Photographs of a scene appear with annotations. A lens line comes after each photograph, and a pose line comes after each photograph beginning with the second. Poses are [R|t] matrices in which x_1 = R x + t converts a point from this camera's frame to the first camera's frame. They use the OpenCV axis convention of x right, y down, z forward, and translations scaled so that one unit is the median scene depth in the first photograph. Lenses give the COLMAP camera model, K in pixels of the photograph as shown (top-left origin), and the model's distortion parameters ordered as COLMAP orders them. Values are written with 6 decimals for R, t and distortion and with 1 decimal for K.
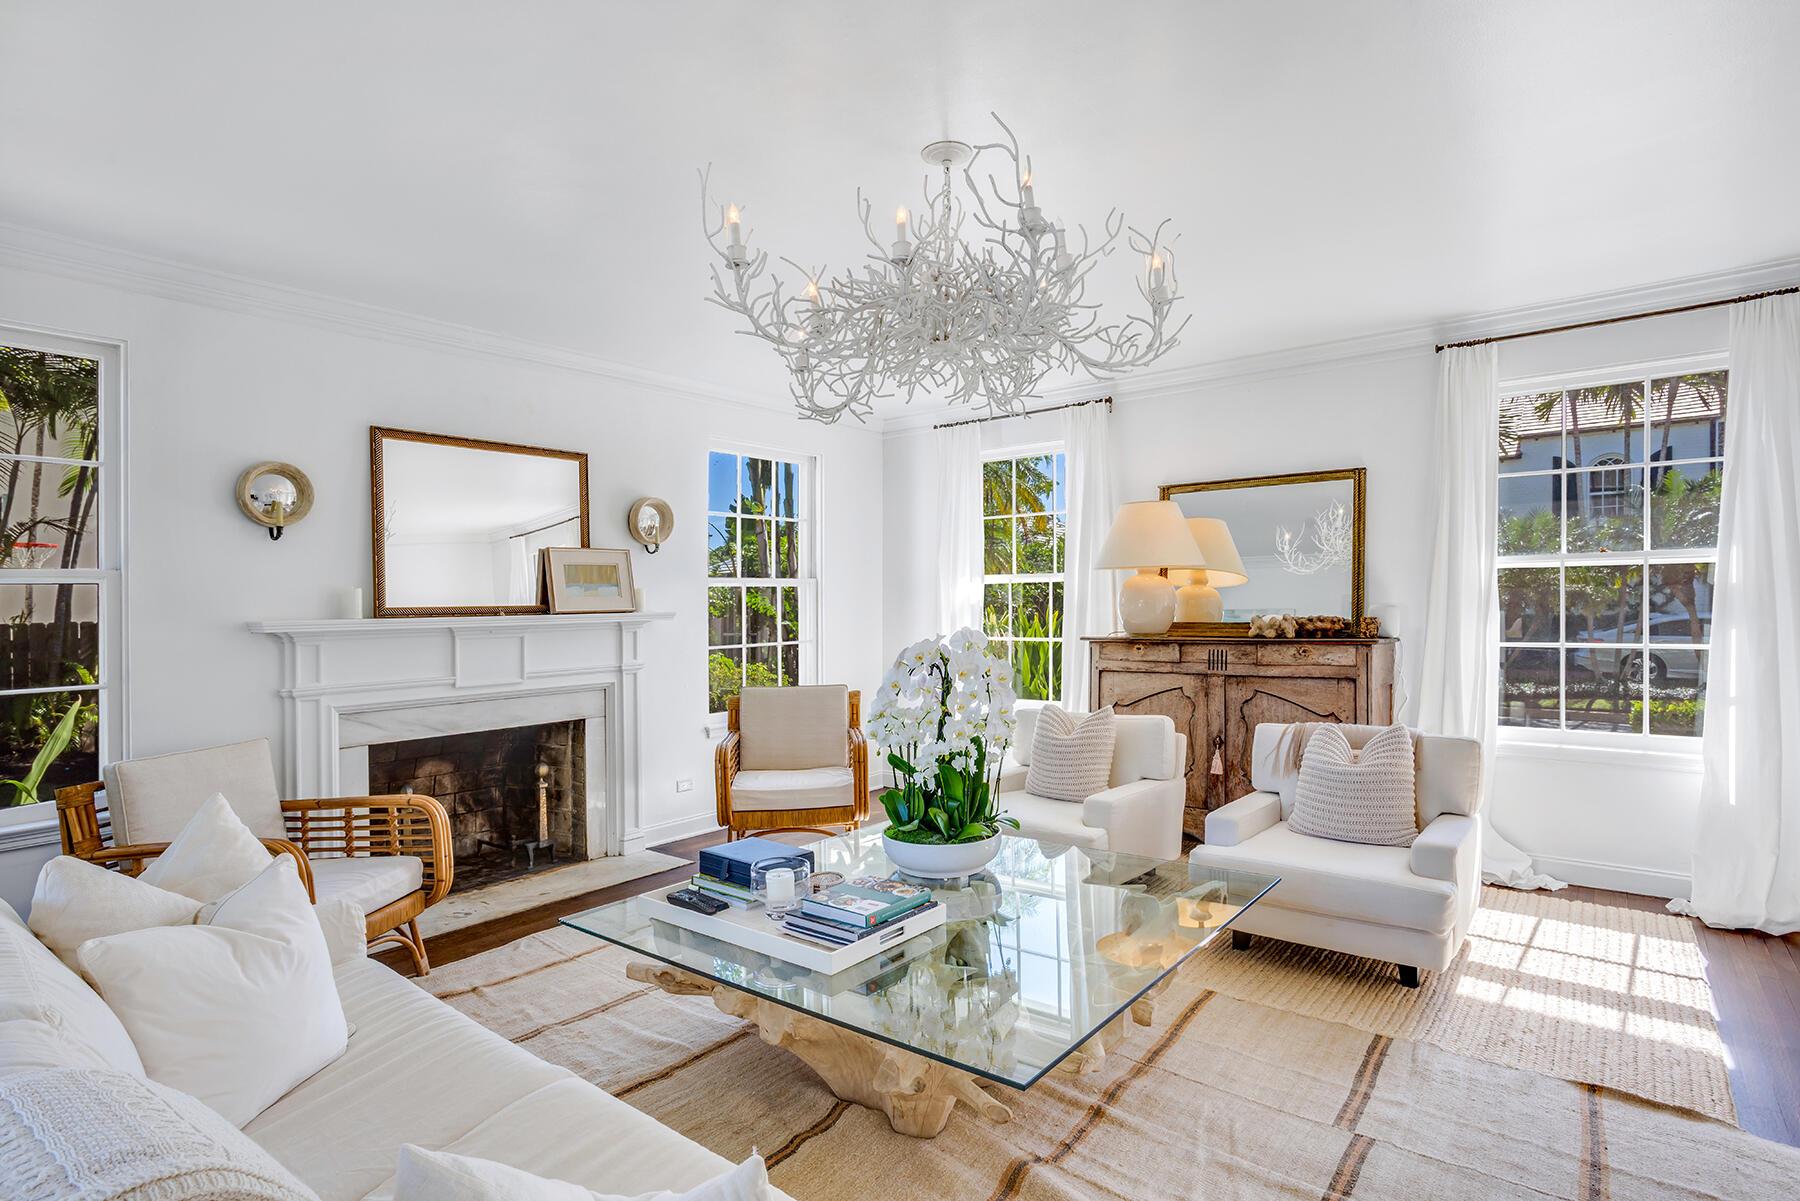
lens RADIAL K [[938.0, 0, 900.0], [0, 938.0, 600.5], [0, 0, 1]] dist [-0.001902, -0.000110]
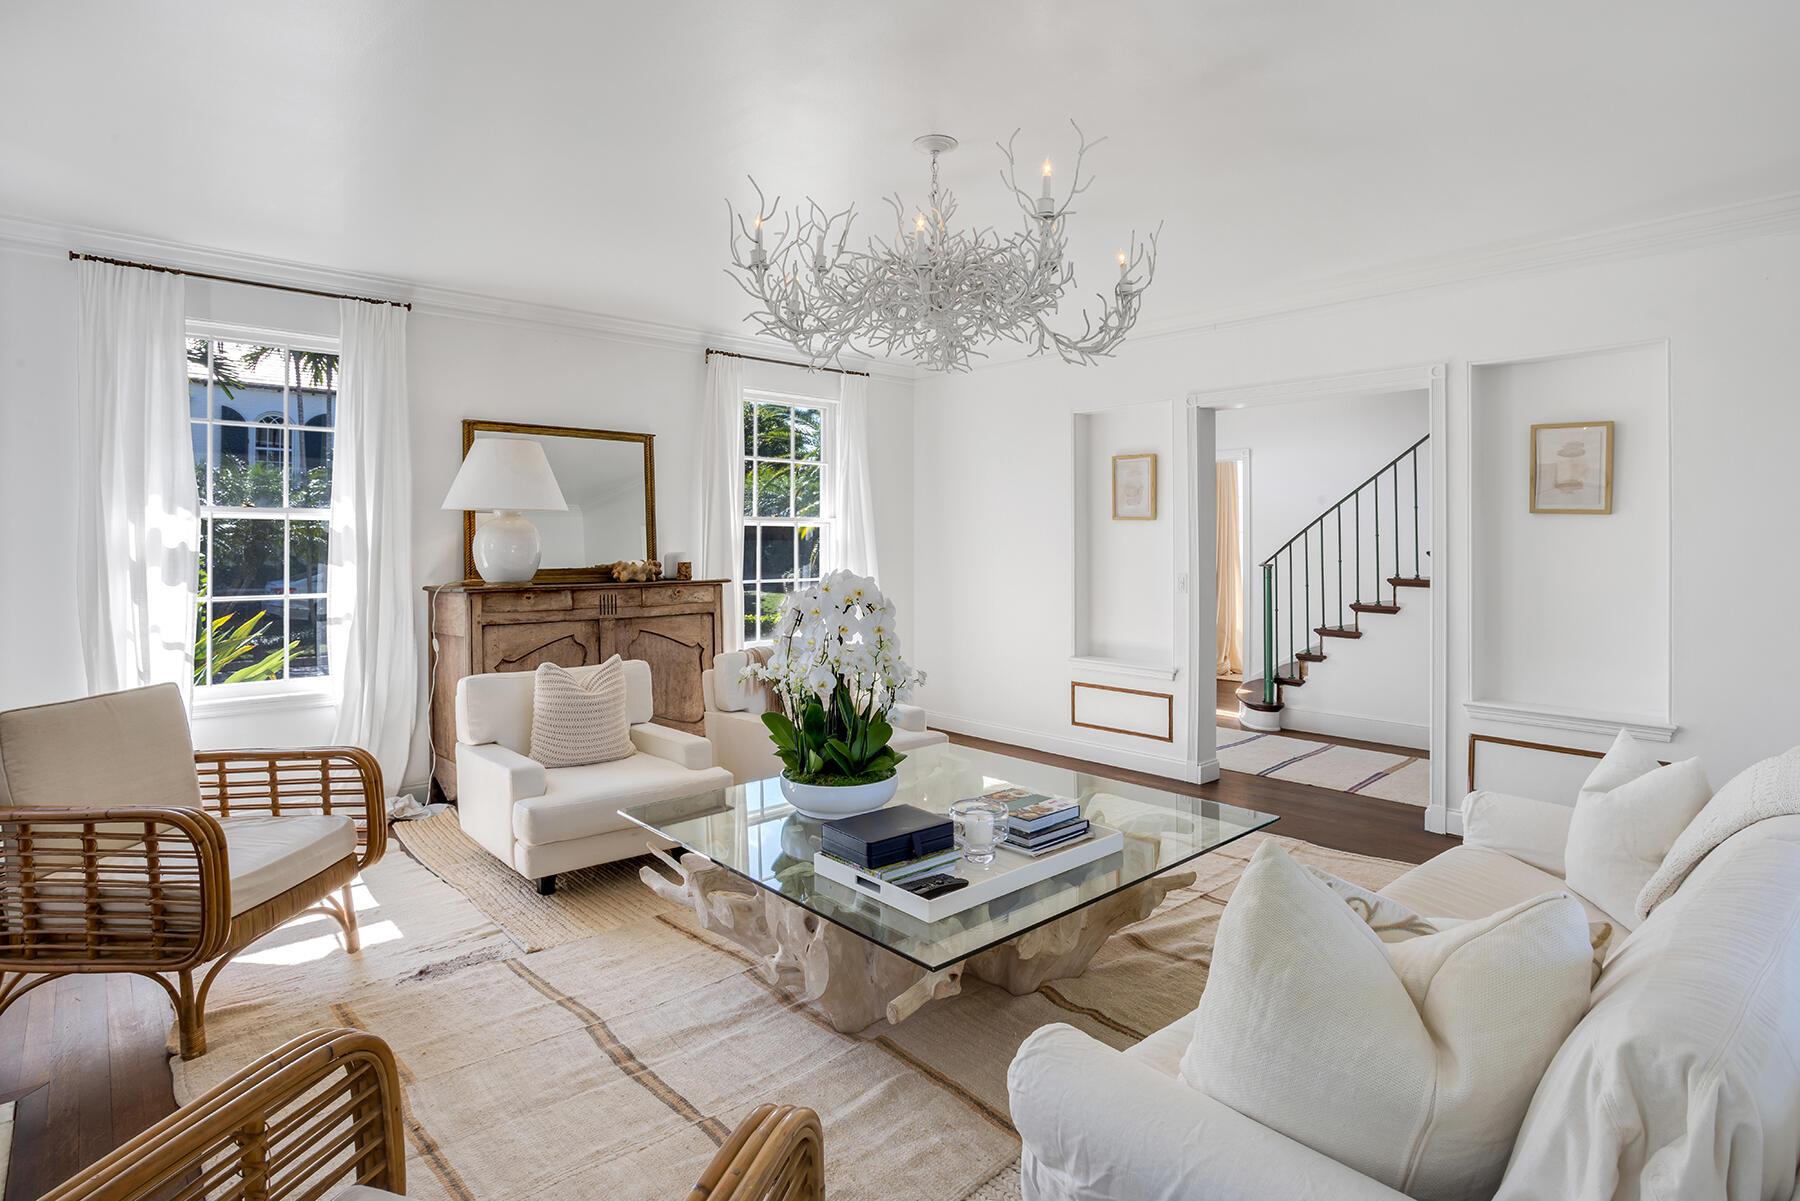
lens RADIAL K [[954.4, 0, 900.2], [0, 954.4, 553.1], [0, 0, 1]] dist [-0.001331, -0.000226]
pose [[0.190372, 0.007276, 0.981685, -0.606166], [-0.004448, 0.999969, -0.006549, 0.011783], [-0.981702, -0.003120, 0.190398, 0.466311]]
